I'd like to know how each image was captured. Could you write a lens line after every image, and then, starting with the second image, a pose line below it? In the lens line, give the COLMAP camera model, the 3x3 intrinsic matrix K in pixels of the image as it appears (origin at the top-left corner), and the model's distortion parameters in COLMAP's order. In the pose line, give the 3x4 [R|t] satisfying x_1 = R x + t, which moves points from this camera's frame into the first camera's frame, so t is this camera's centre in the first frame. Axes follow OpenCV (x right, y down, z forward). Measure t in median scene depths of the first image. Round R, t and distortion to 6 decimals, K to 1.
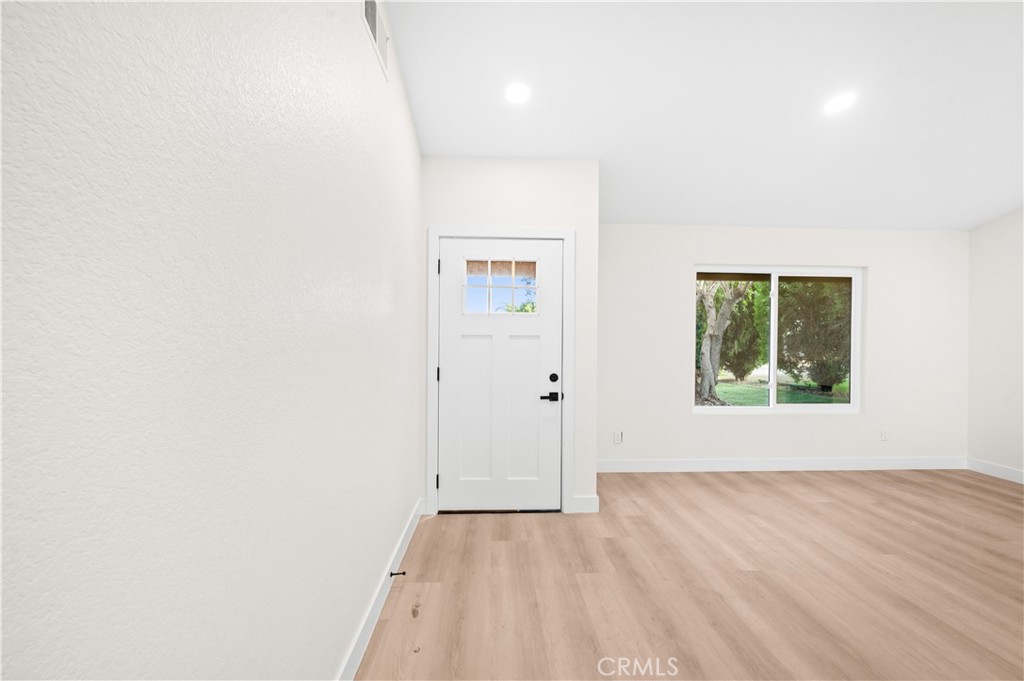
lens RADIAL K [[409.1, 0, 509.3], [0, 409.1, 339.4], [0, 0, 1]] dist [0.000379, -0.000425]
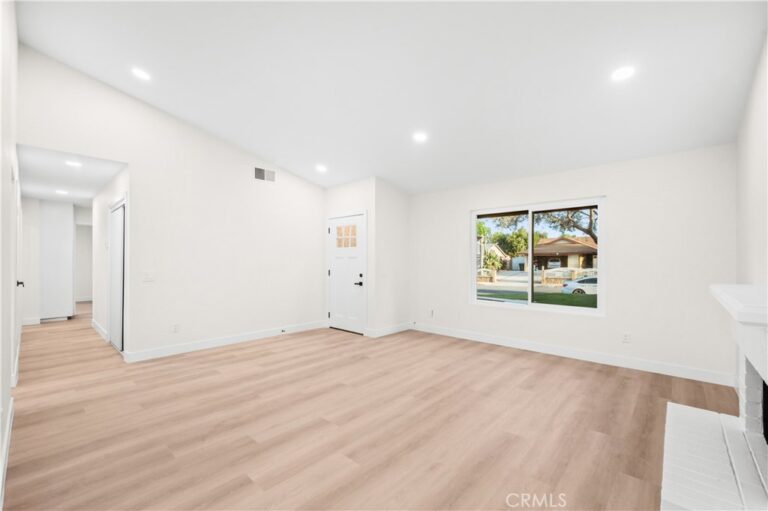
lens RADIAL K [[319.9, 0, 381.2], [0, 319.9, 257.1], [0, 0, 1]] dist [-0.000773, 0.000195]
pose [[0.707360, -0.014355, -0.706708, 1.100395], [0.005790, 0.999878, -0.014515, 0.014031], [0.706830, 0.006176, 0.707357, -0.136668]]
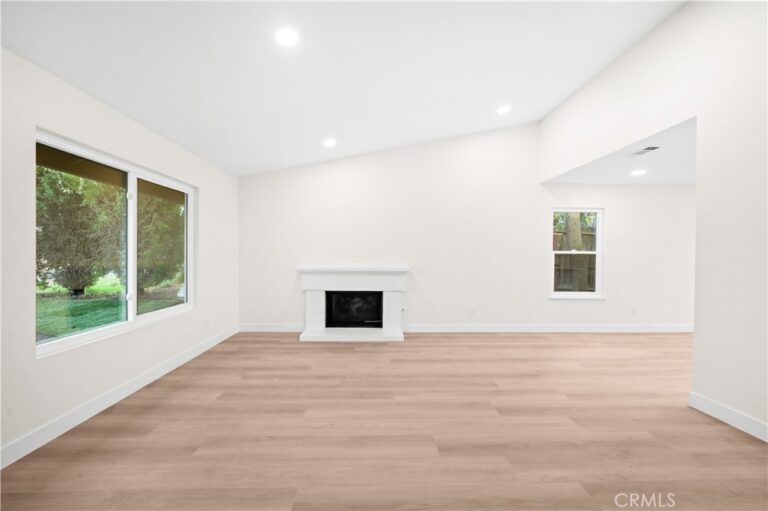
lens RADIAL K [[306.8, 0, 382.7], [0, 306.8, 253.5], [0, 0, 1]] dist [0.000379, -0.000425]
pose [[0.014687, -0.009221, 0.999850, -0.030610], [-0.012185, 0.999882, 0.009401, 0.003315], [-0.999818, -0.012322, 0.014573, 0.452838]]
